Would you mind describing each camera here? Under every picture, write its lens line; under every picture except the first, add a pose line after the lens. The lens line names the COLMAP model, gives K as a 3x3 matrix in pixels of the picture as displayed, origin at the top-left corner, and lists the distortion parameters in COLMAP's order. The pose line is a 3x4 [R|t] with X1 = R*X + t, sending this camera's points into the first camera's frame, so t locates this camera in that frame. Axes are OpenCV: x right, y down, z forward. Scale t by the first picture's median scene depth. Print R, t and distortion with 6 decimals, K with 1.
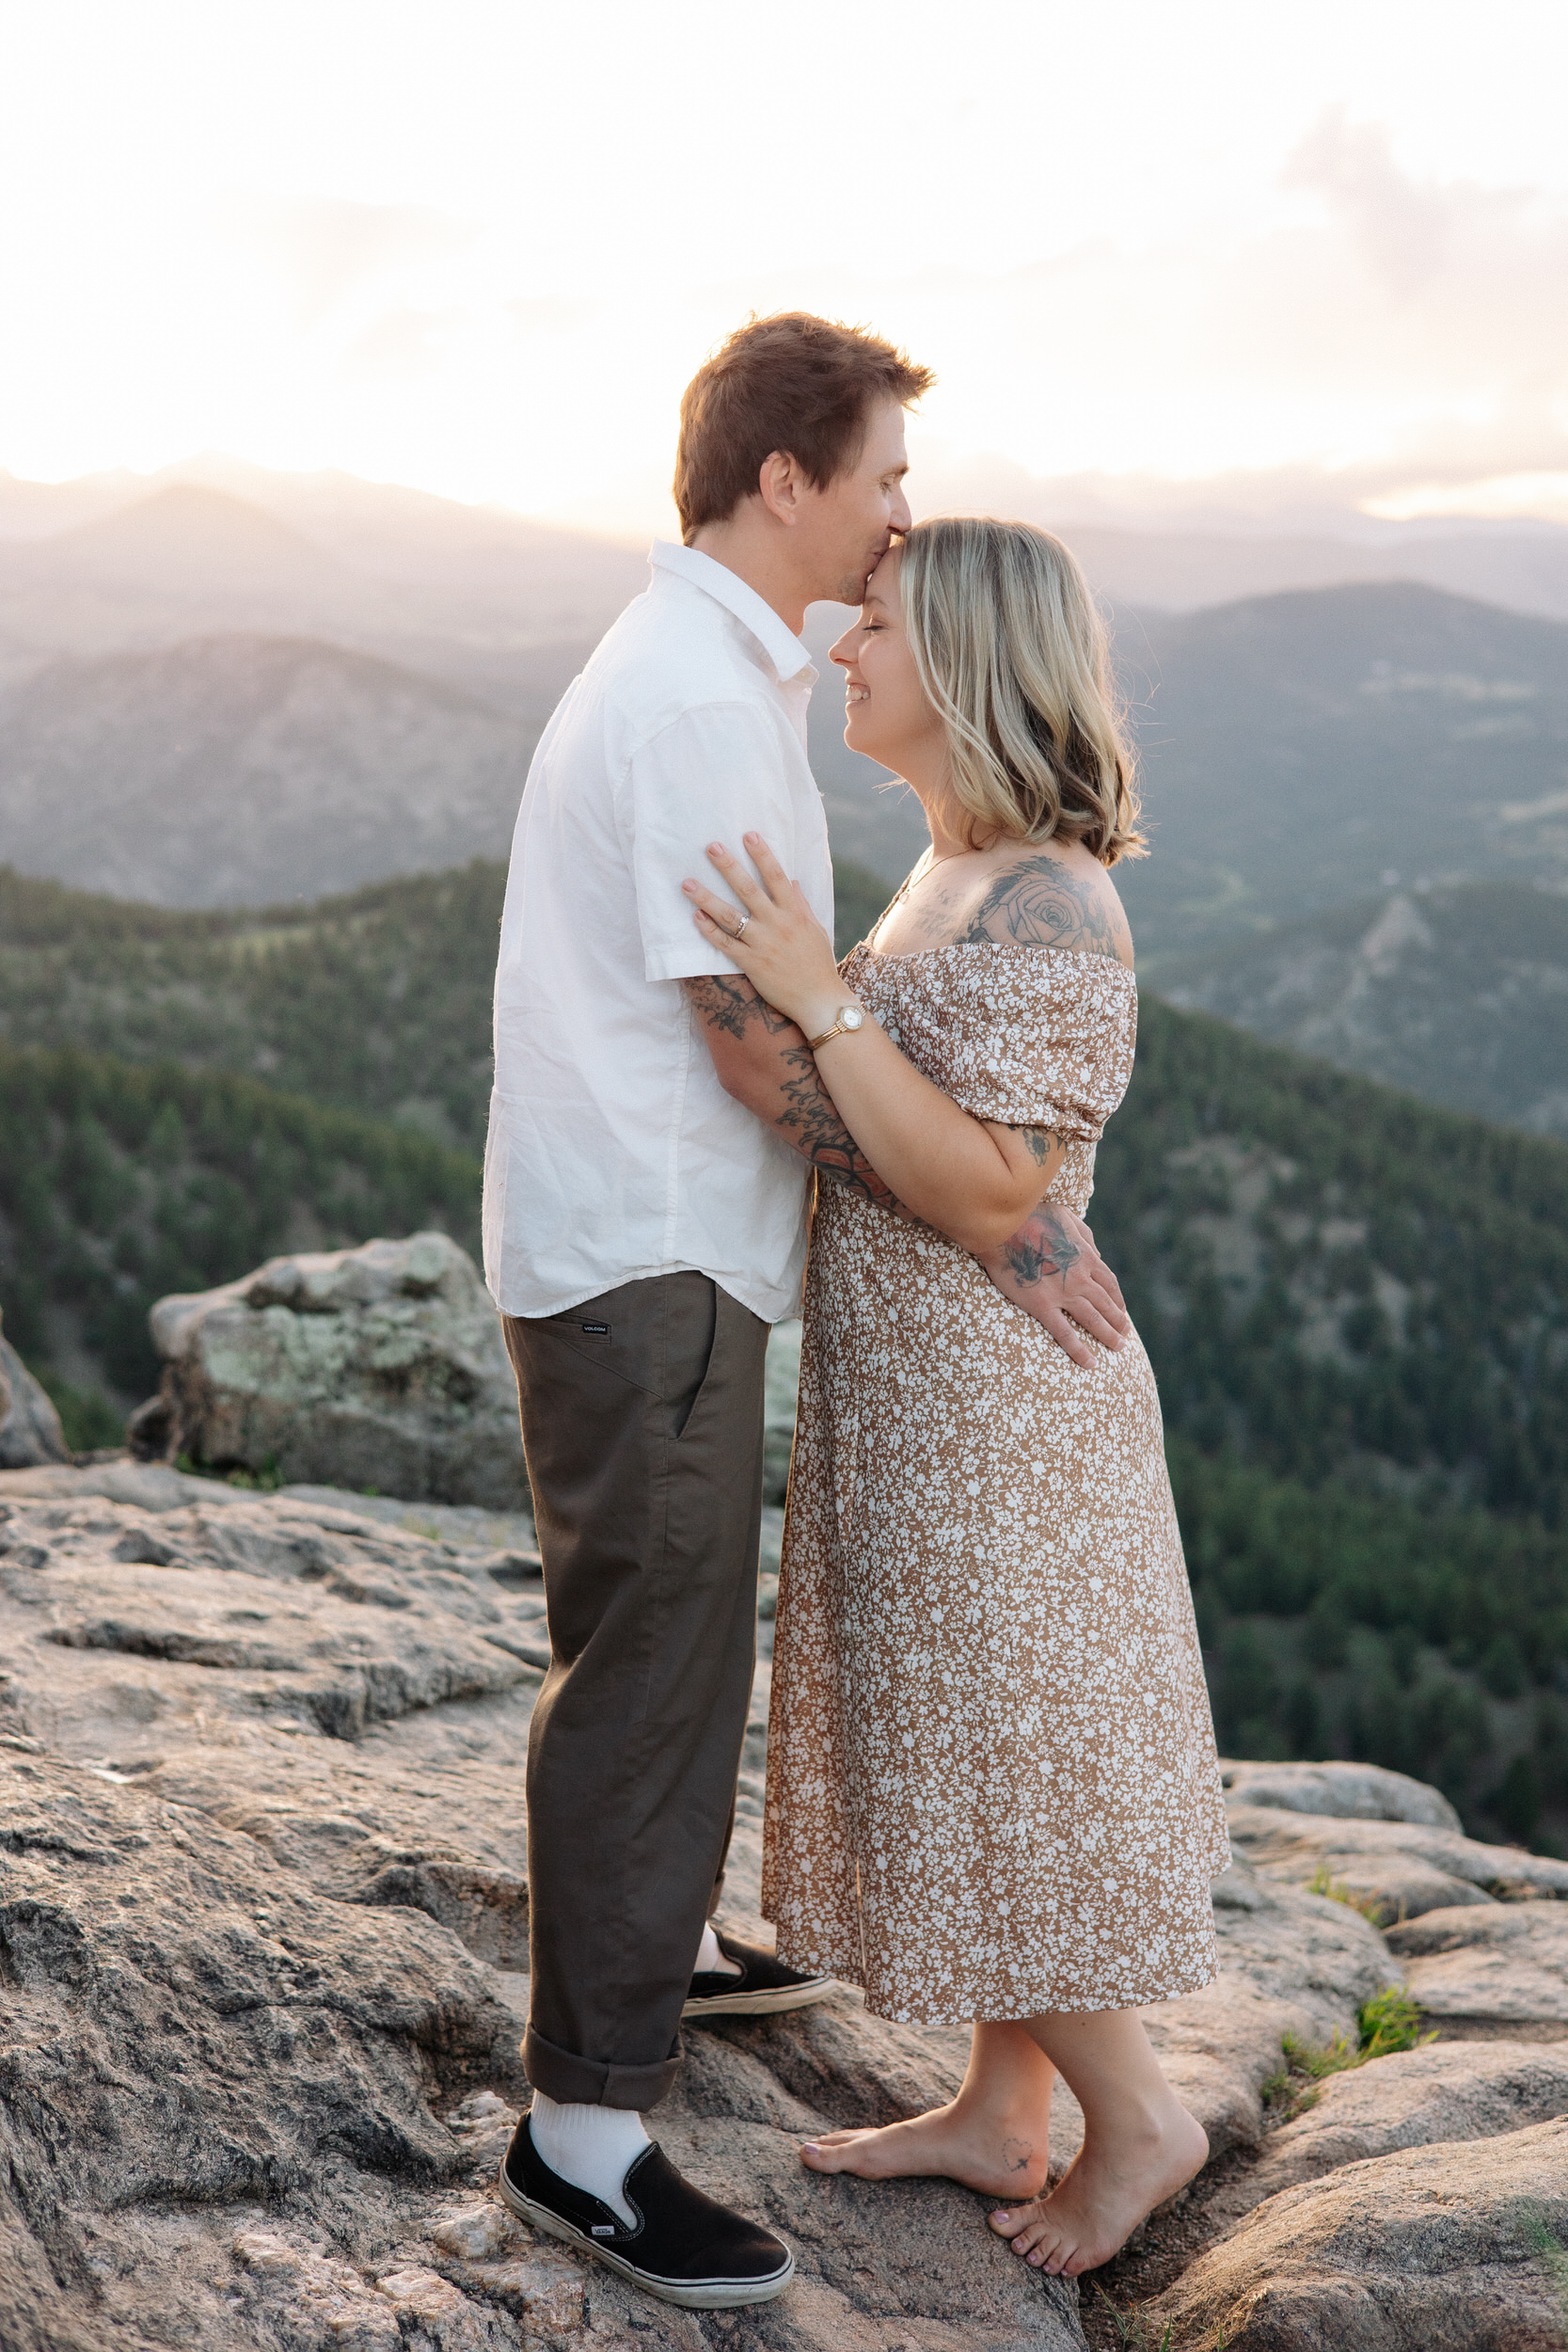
lens RADIAL K [[3318.1, 0, 784.0], [0, 3318.1, 1176.0], [0, 0, 1]] dist [0.023868, -0.065972]
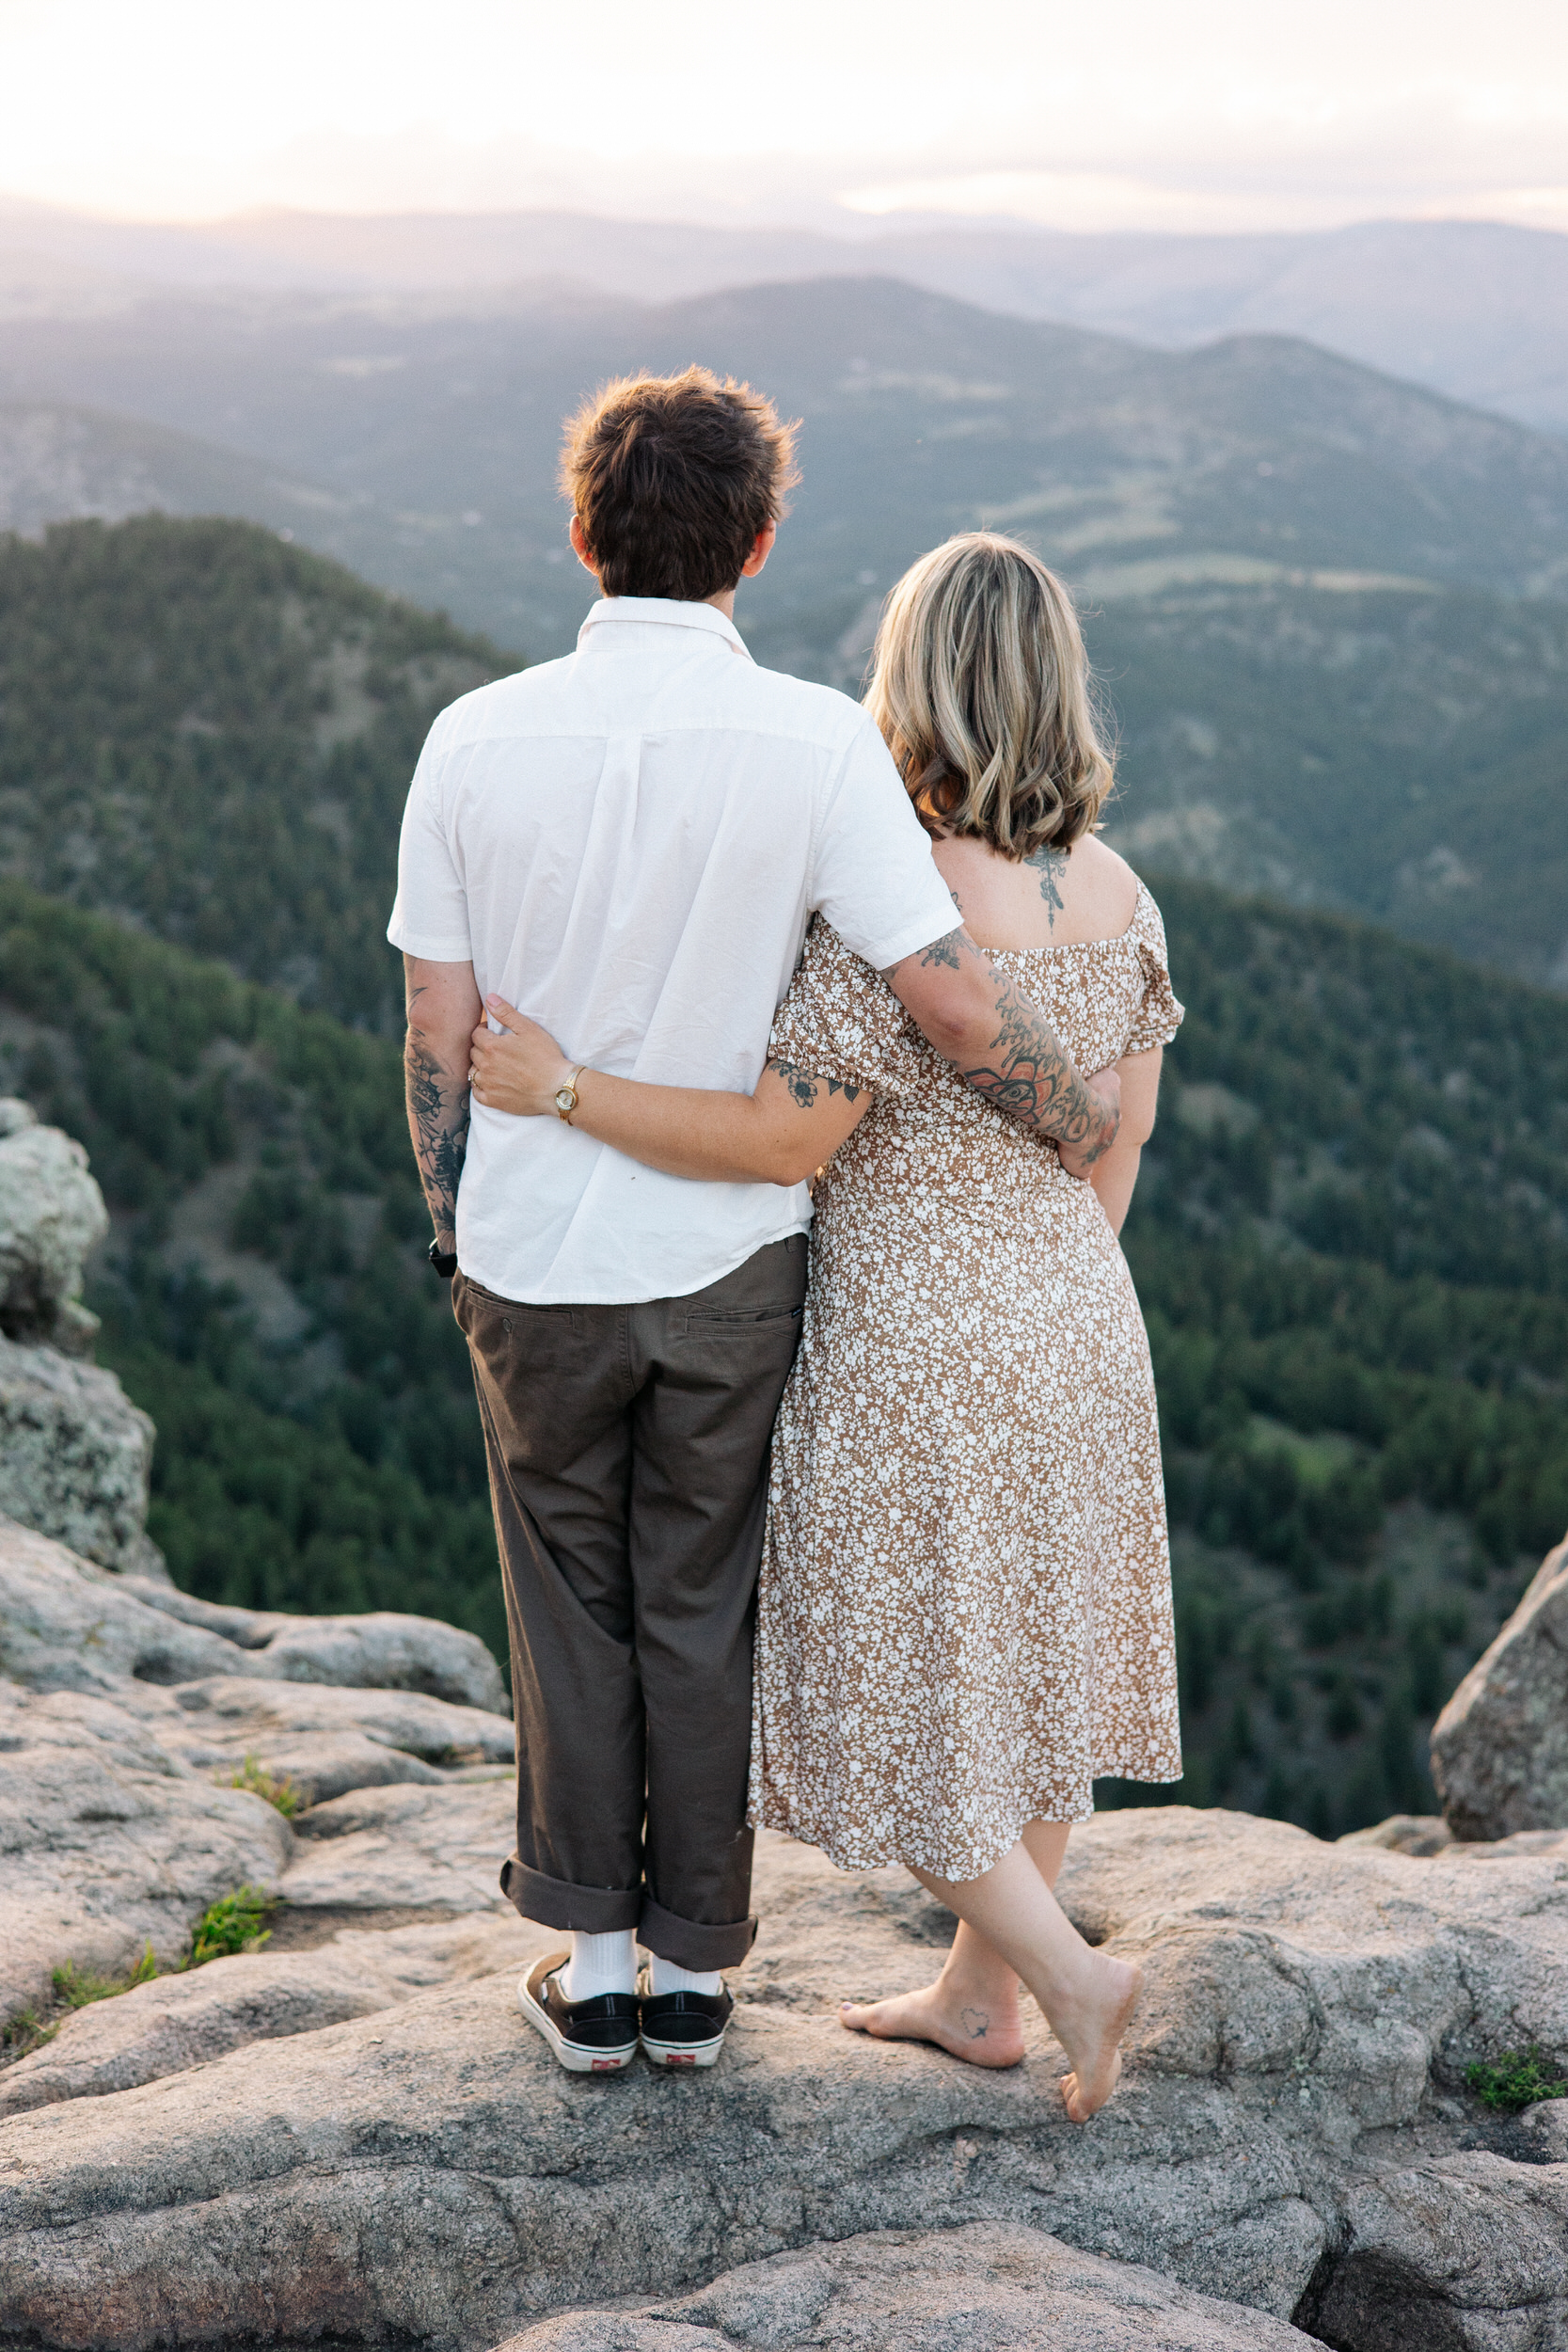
lens RADIAL K [[3318.1, 0, 784.0], [0, 3318.1, 1176.0], [0, 0, 1]] dist [0.023868, -0.065972]
pose [[0.988559, -0.015880, 0.149996, 0.182499], [0.002105, 0.995798, 0.091554, -0.080963], [-0.150820, -0.090191, 0.984438, -0.072569]]
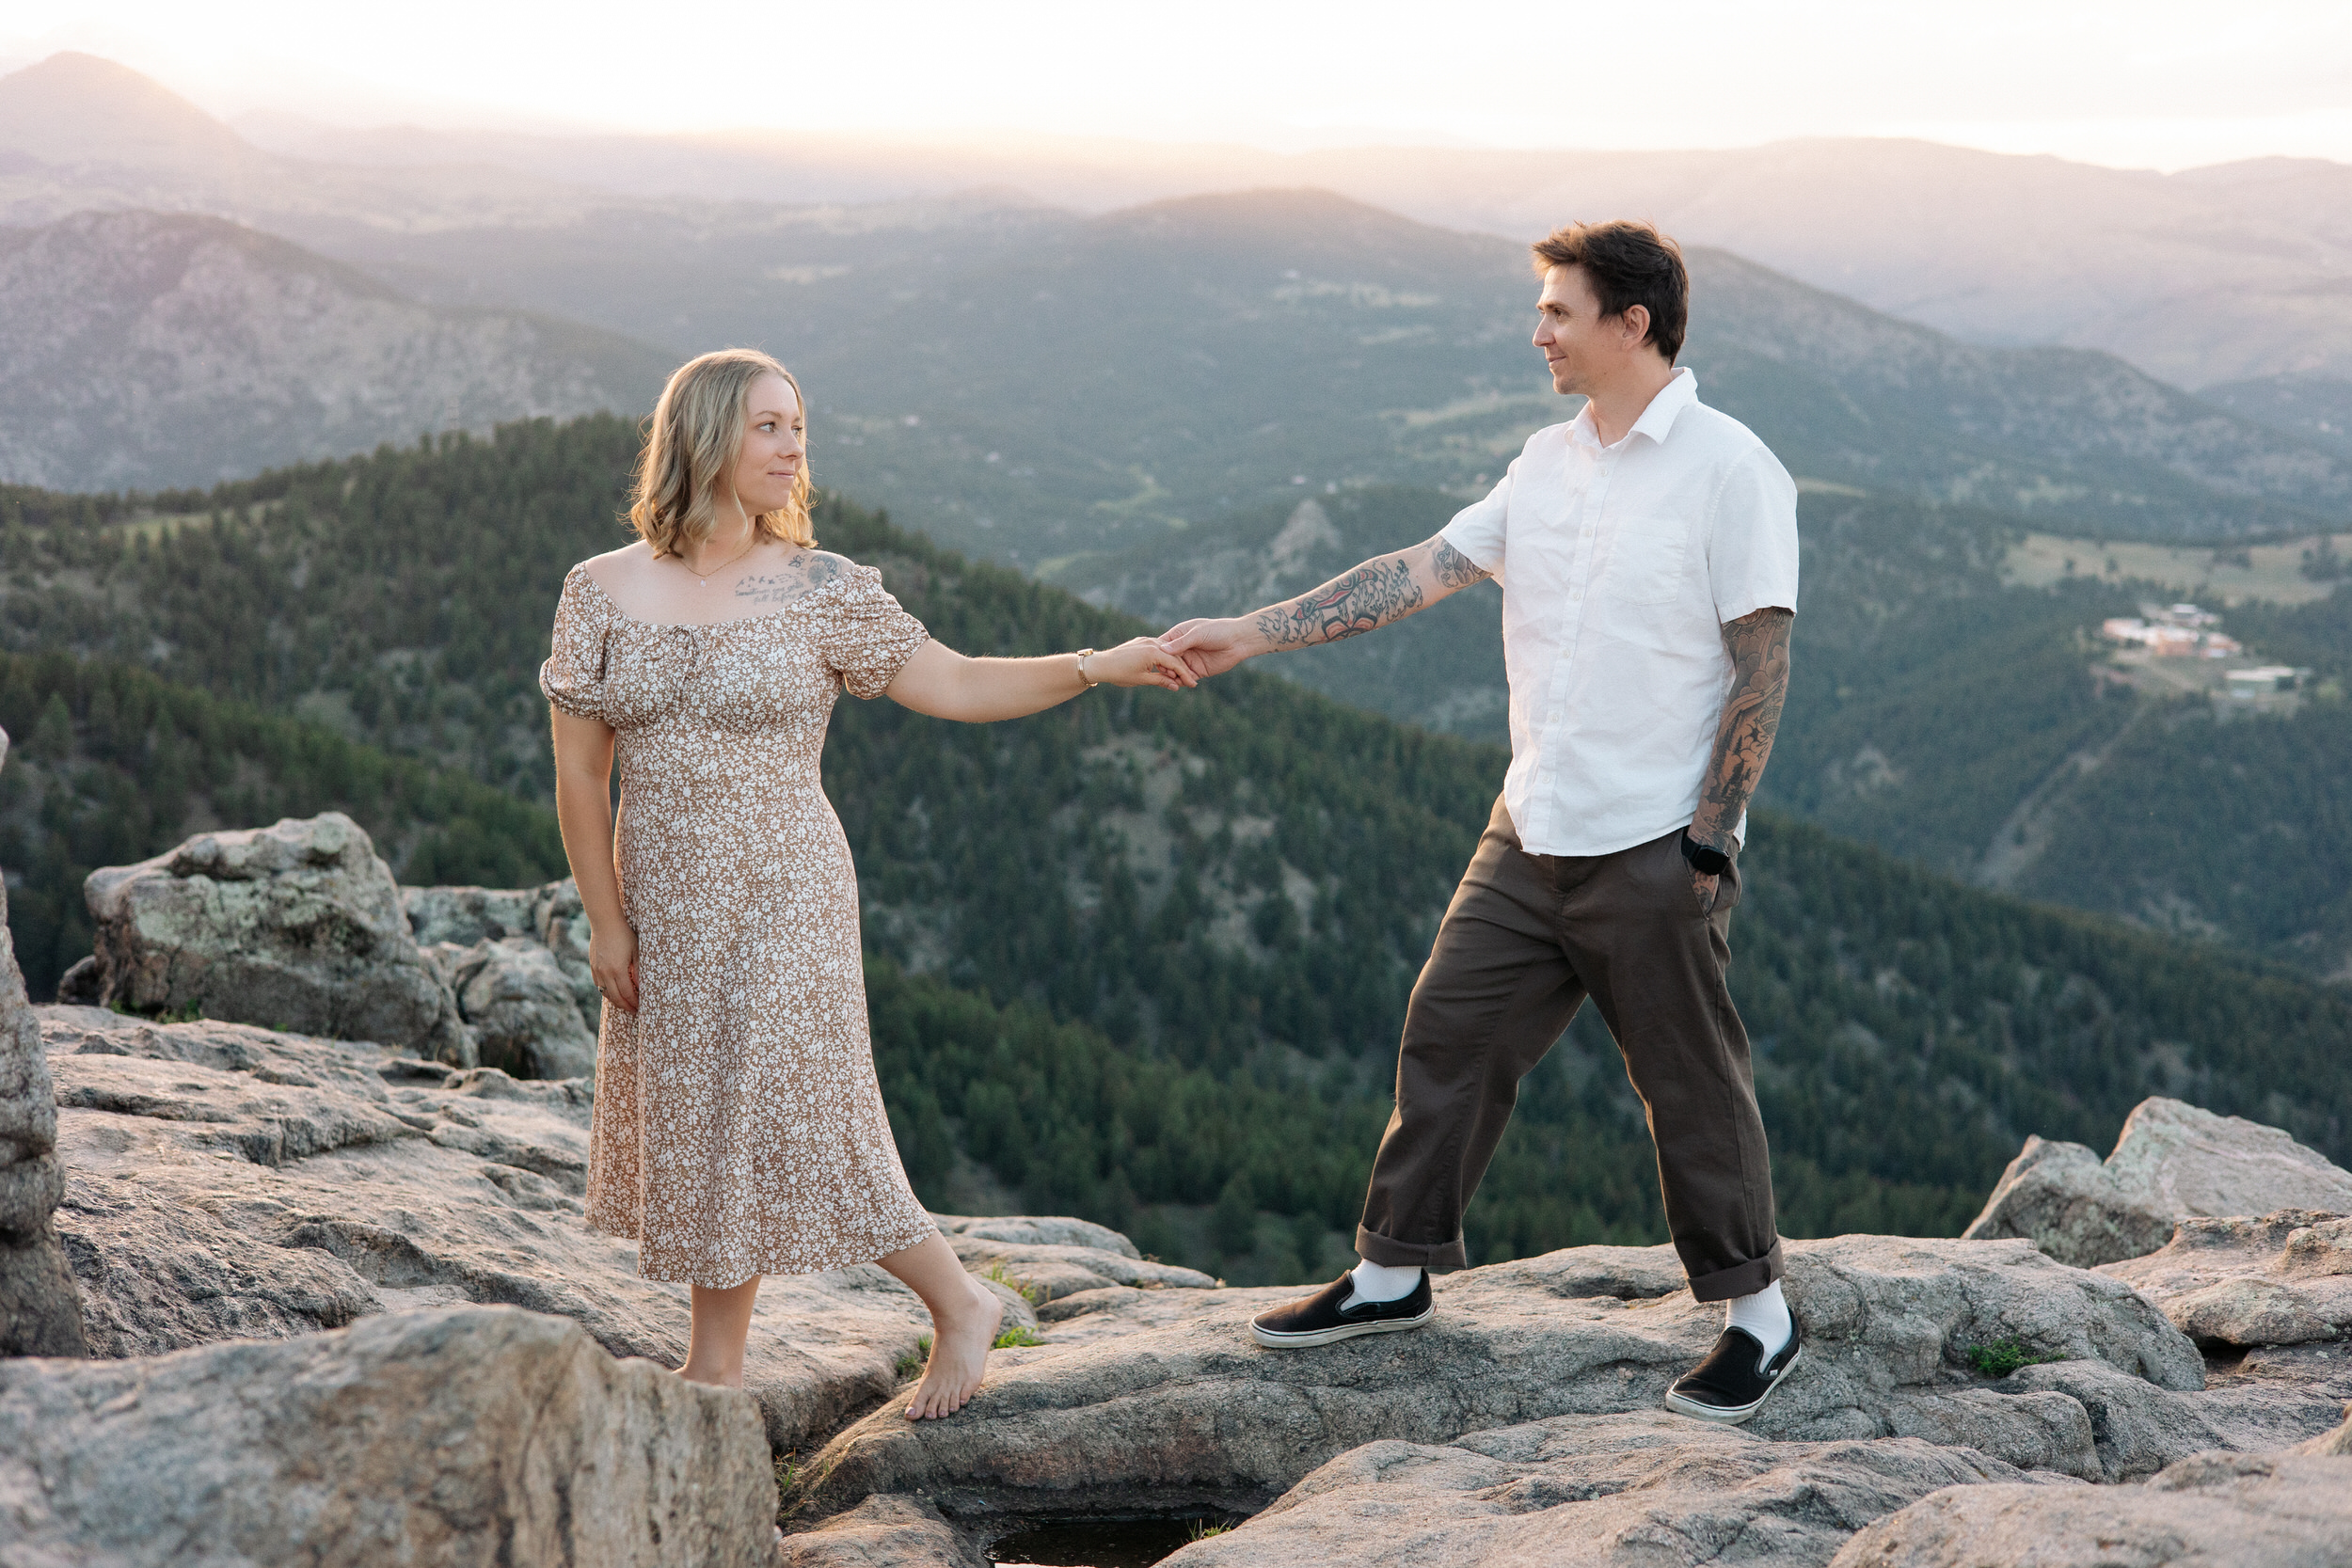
lens RADIAL K [[3327.9, 0, 1185.7], [0, 3327.9, 784.8], [0, 0, 1]] dist [0.015876, 0.004299]
pose [[0.989628, 0.001856, 0.143645, 0.042741], [-0.002419, 0.999990, 0.003743, 0.004218], [-0.143636, -0.004052, 0.989622, -0.393847]]
